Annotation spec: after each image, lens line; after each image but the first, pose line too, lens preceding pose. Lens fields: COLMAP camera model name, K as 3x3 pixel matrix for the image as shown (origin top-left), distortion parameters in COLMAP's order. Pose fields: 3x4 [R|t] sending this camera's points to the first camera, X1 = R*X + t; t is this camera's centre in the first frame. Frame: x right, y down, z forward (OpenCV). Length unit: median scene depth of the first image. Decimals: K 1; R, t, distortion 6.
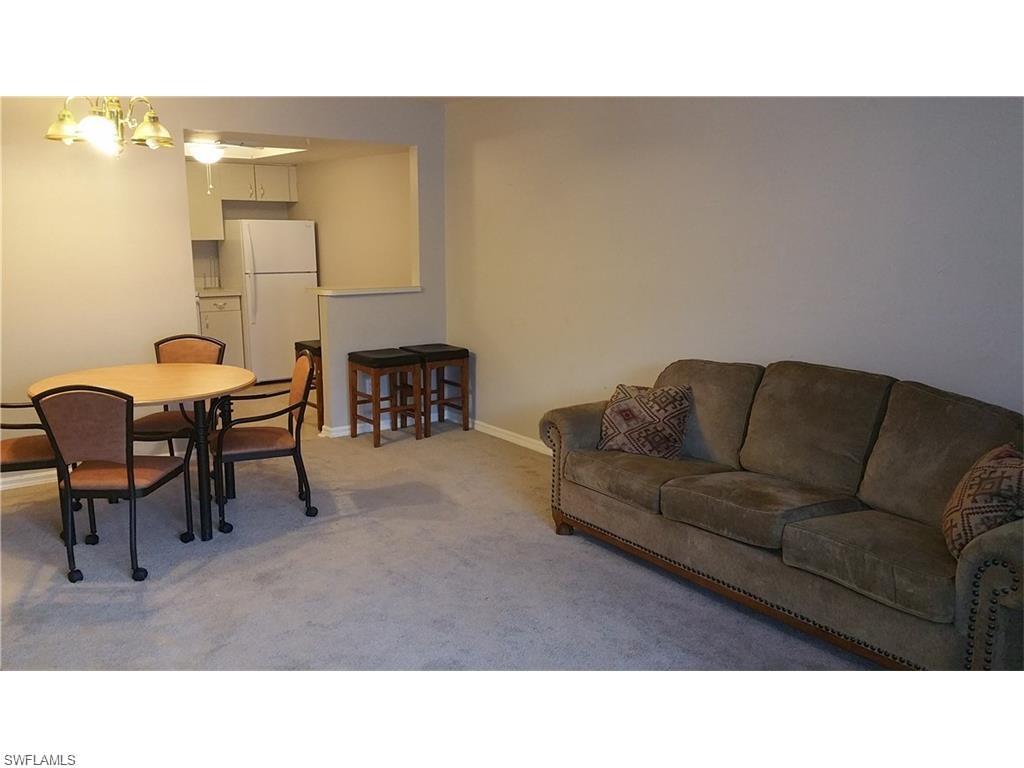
lens RADIAL K [[821.5, 0, 507.7], [0, 821.5, 386.2], [0, 0, 1]] dist [0.099620, -0.004882]
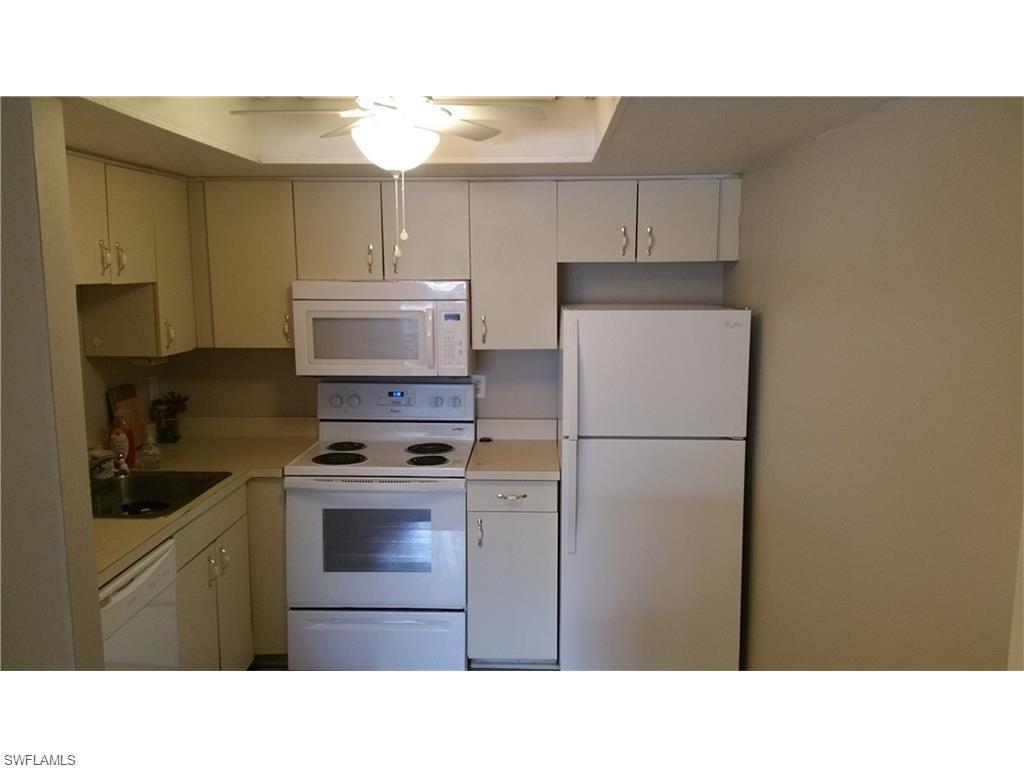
lens RADIAL K [[821.5, 0, 507.7], [0, 821.5, 386.2], [0, 0, 1]] dist [0.099620, -0.004882]
pose [[0.773539, 0.086236, -0.627854, -0.108614], [-0.122375, 0.992378, -0.014467, -0.205327], [0.621821, 0.088025, 0.778197, 0.897359]]
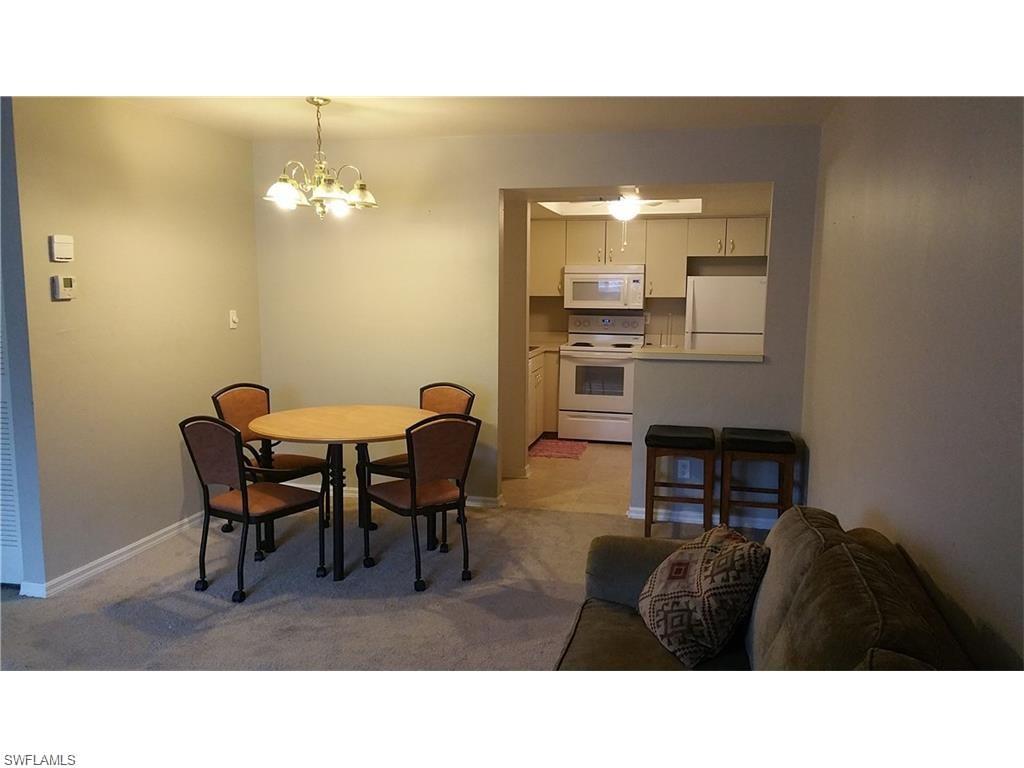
lens RADIAL K [[820.2, 0, 517.3], [0, 820.2, 386.6], [0, 0, 1]] dist [0.102800, -0.001151]
pose [[0.652688, 0.104121, -0.750438, 0.371813], [-0.155778, 0.987791, 0.001566, -0.061557], [0.741439, 0.115880, 0.660939, 0.328266]]
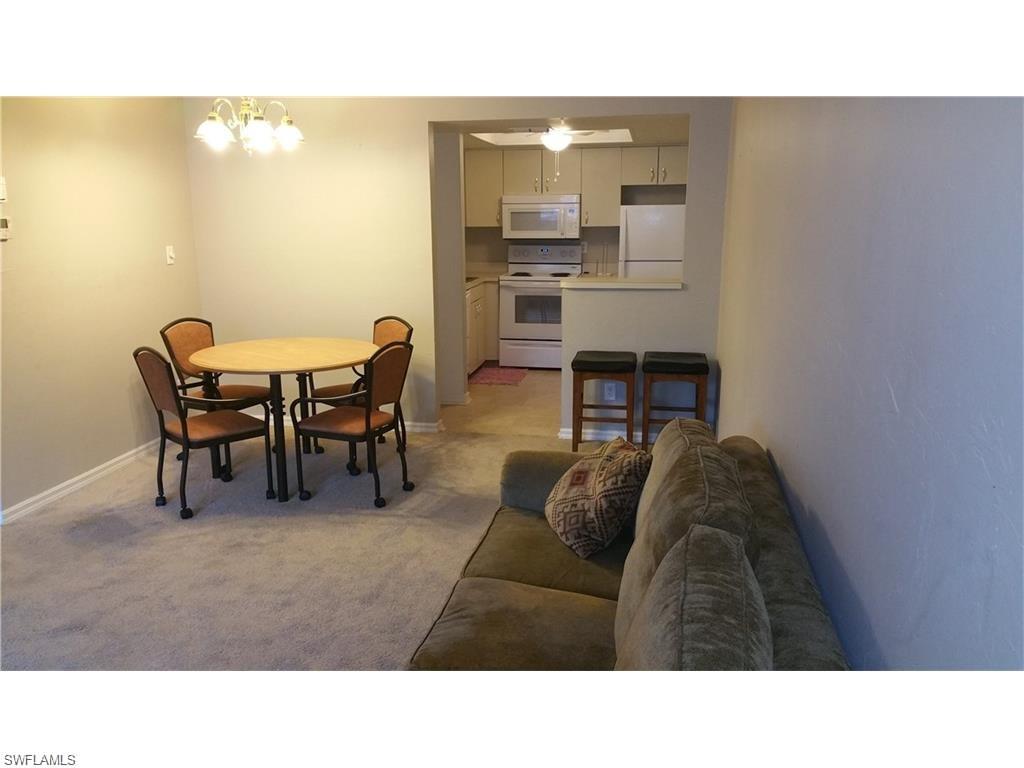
lens RADIAL K [[821.5, 0, 507.7], [0, 821.5, 386.2], [0, 0, 1]] dist [0.099620, -0.004882]
pose [[0.685425, 0.152221, -0.712054, 0.424126], [-0.136345, 0.987438, 0.079846, -0.066073], [0.715264, 0.042357, 0.697570, 0.314973]]
